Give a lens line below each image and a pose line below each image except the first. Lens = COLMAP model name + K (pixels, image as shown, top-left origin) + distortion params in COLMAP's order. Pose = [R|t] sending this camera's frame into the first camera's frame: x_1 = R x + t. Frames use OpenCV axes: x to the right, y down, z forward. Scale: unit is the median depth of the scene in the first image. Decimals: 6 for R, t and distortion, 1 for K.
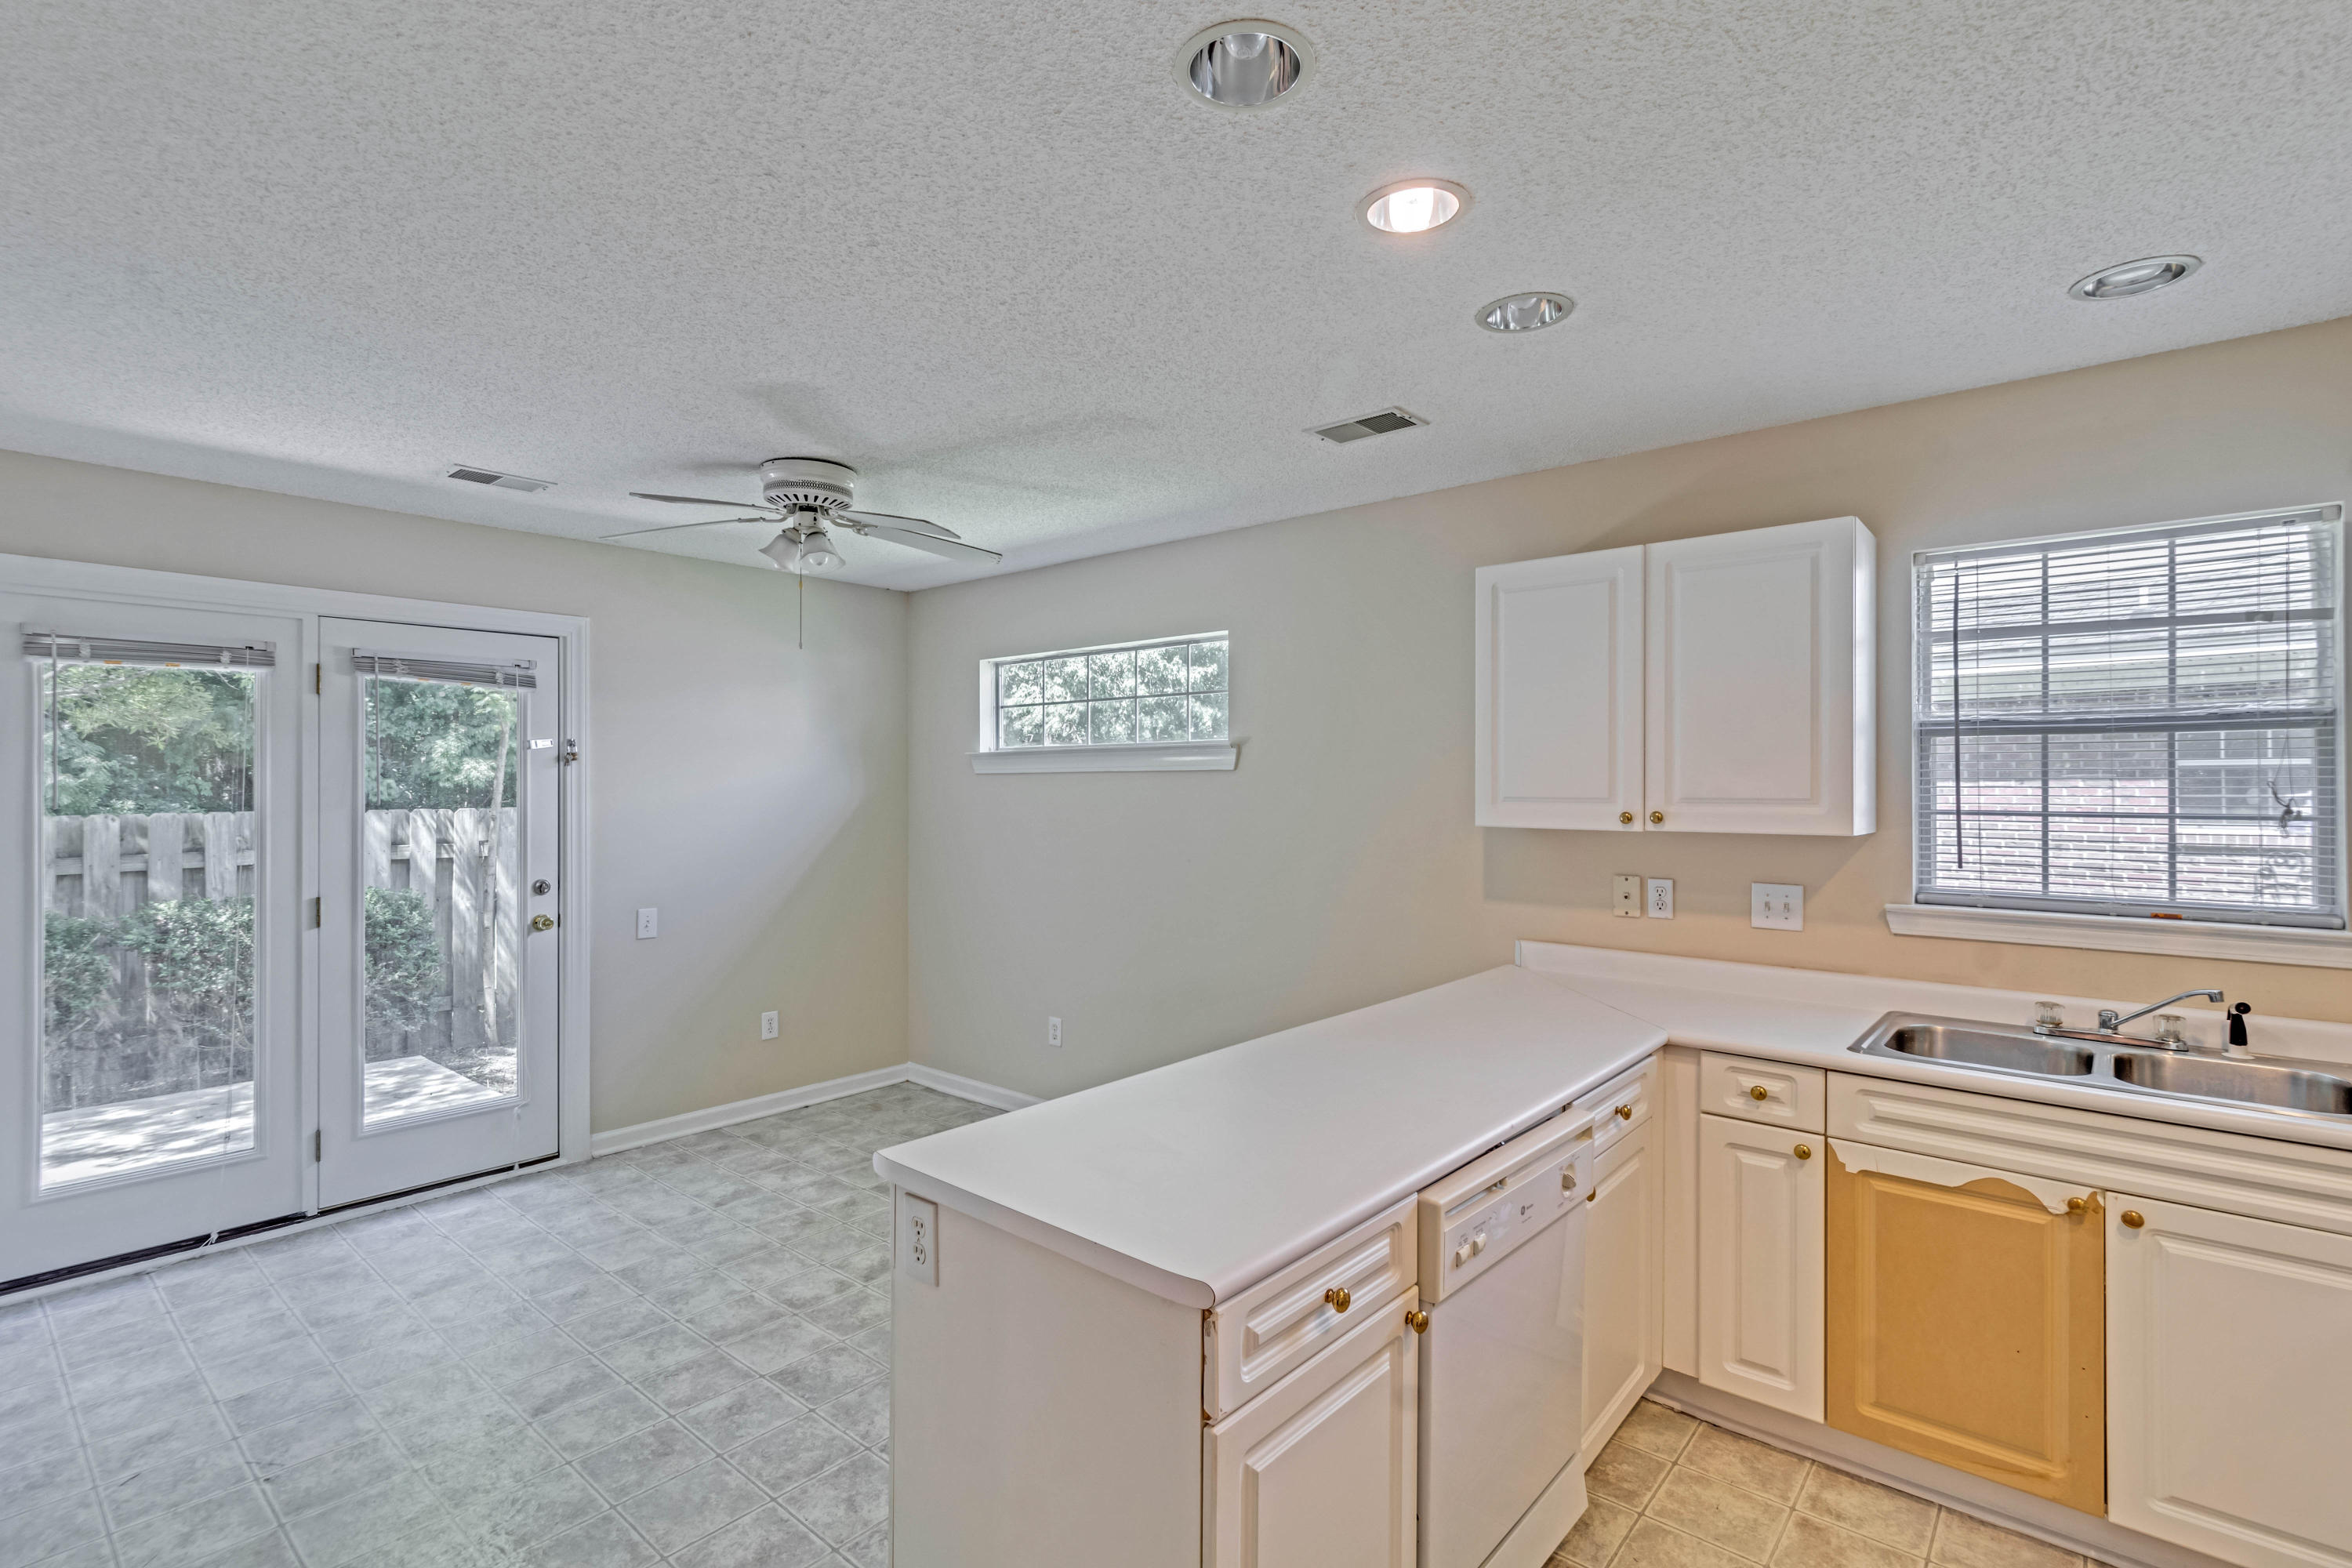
lens RADIAL K [[1095.8, 0, 1167.3], [0, 1095.8, 777.6], [0, 0, 1]] dist [0.003269, -0.000285]
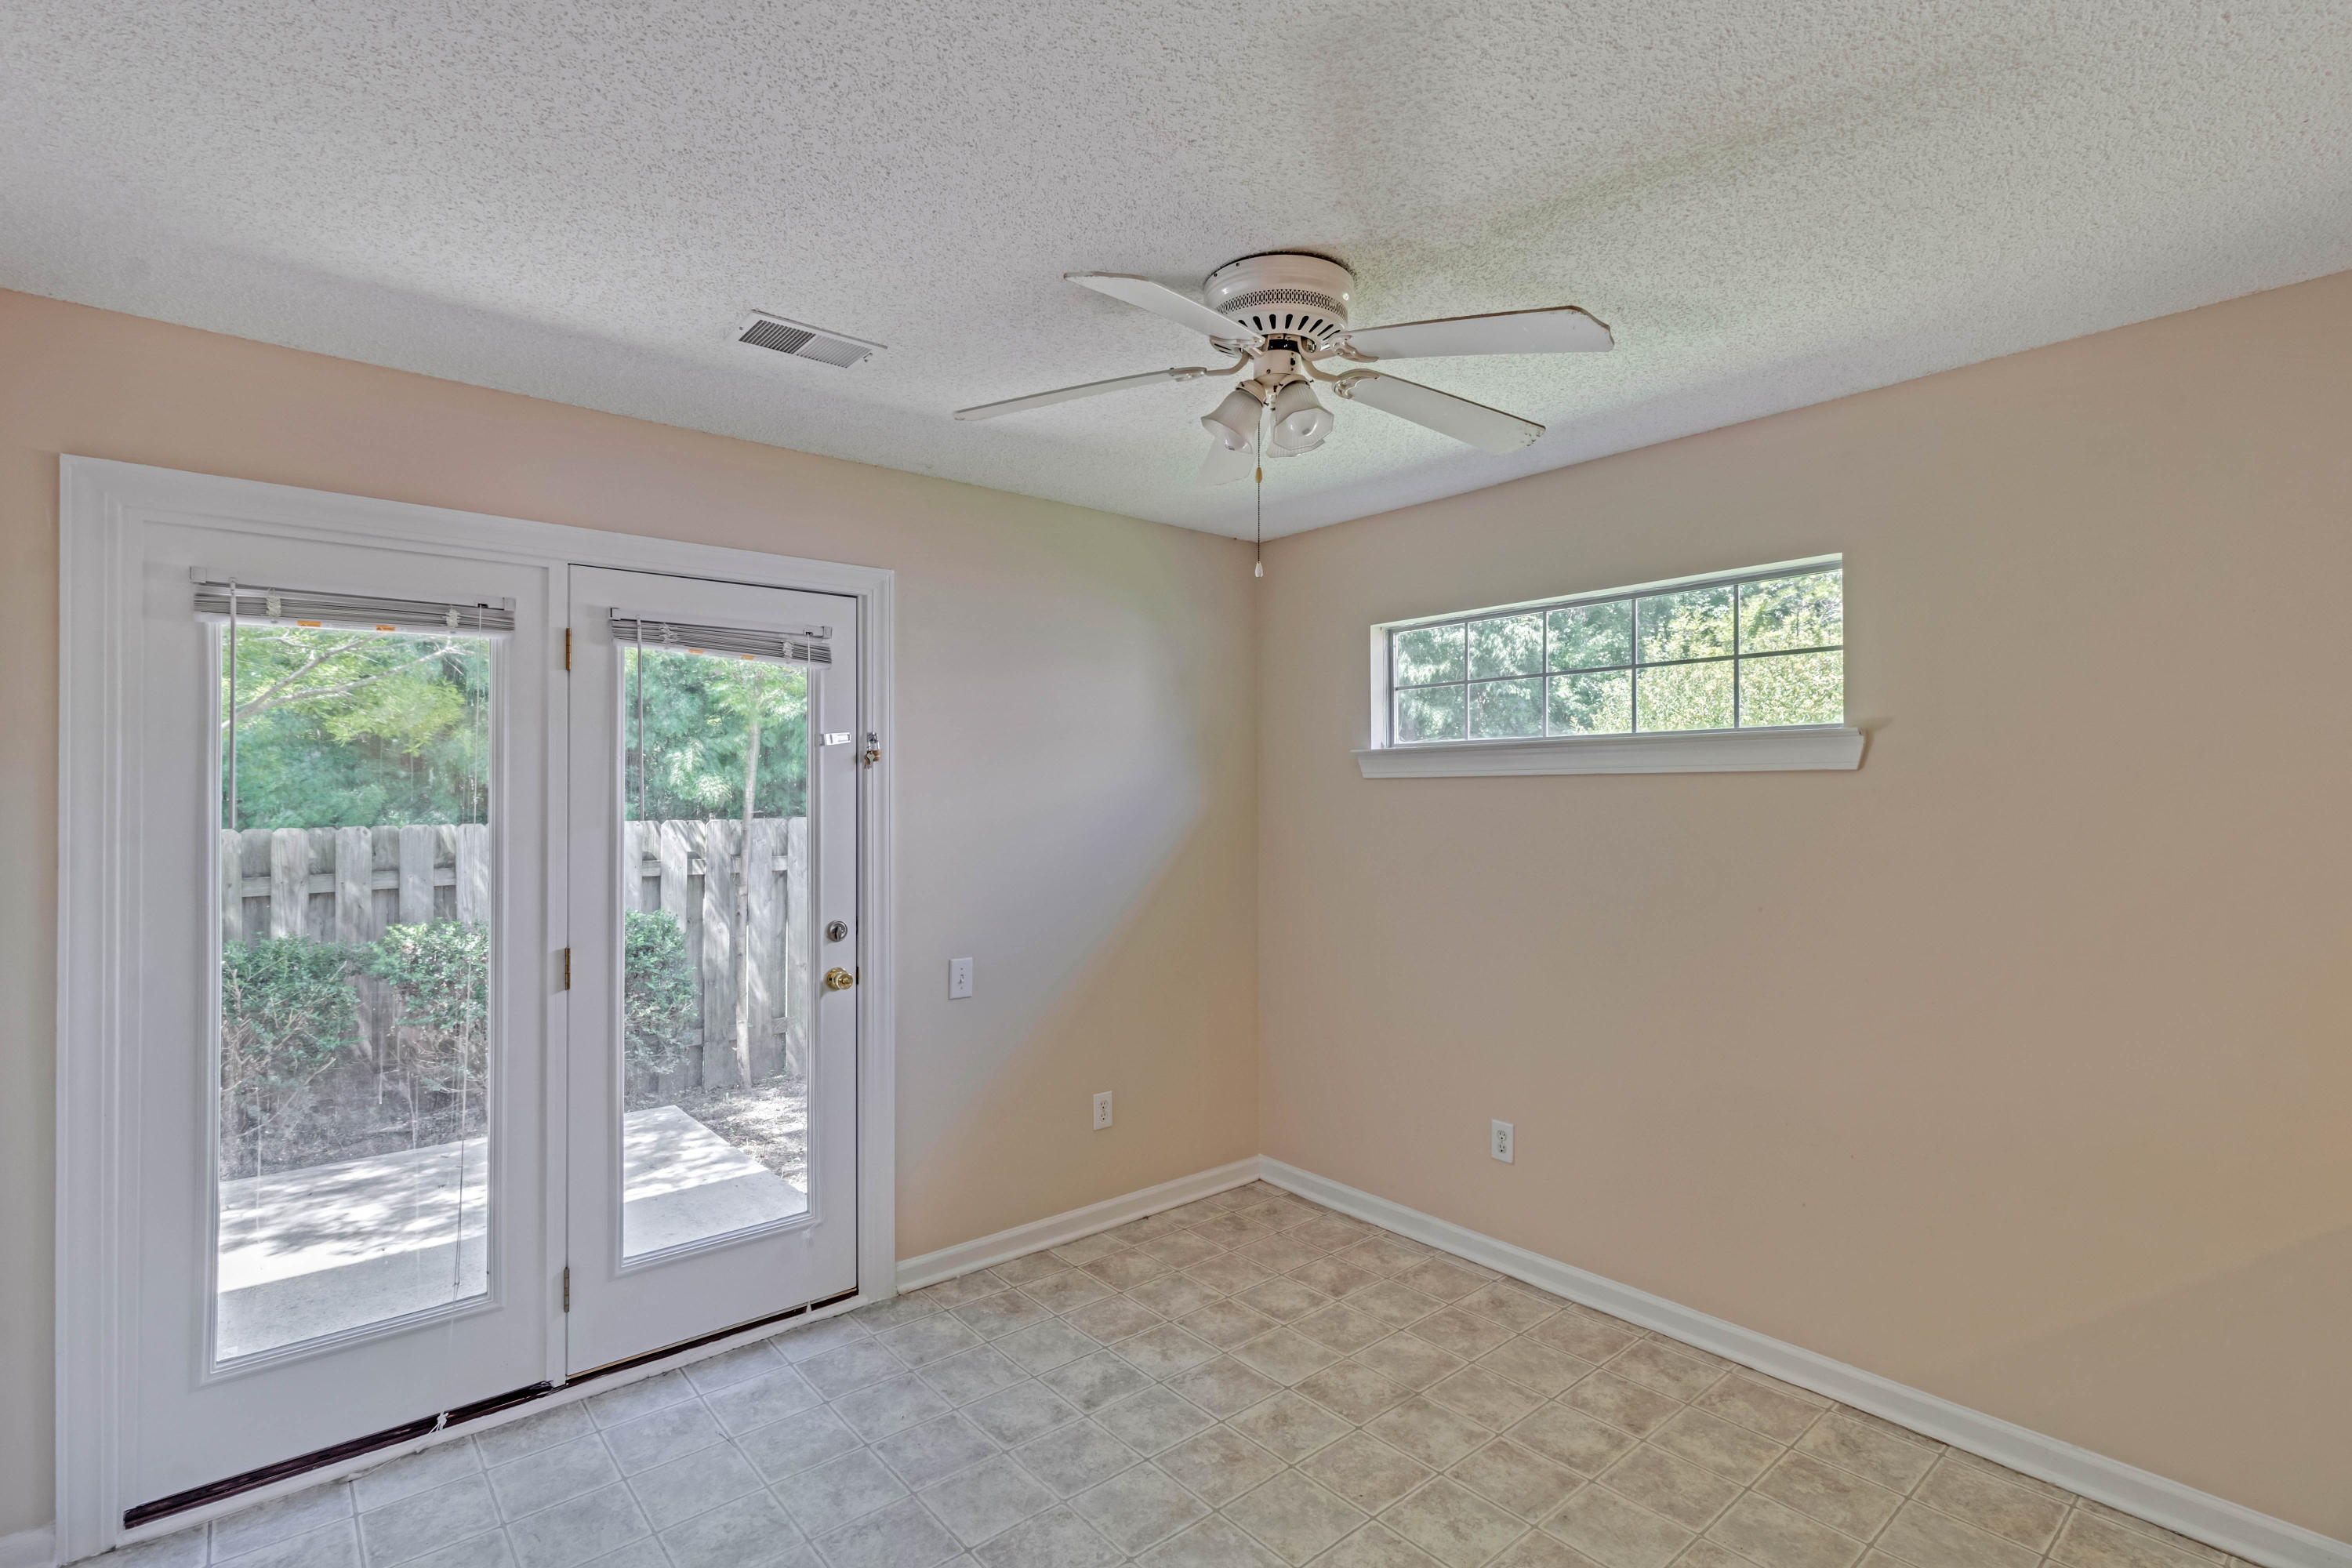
lens RADIAL K [[1095.8, 0, 1167.3], [0, 1095.8, 777.6], [0, 0, 1]] dist [0.003269, -0.000285]
pose [[0.987205, -0.003077, -0.159425, -0.232536], [0.001946, 0.999972, -0.007249, 0.001534], [0.159443, 0.006846, 0.987183, 0.303232]]
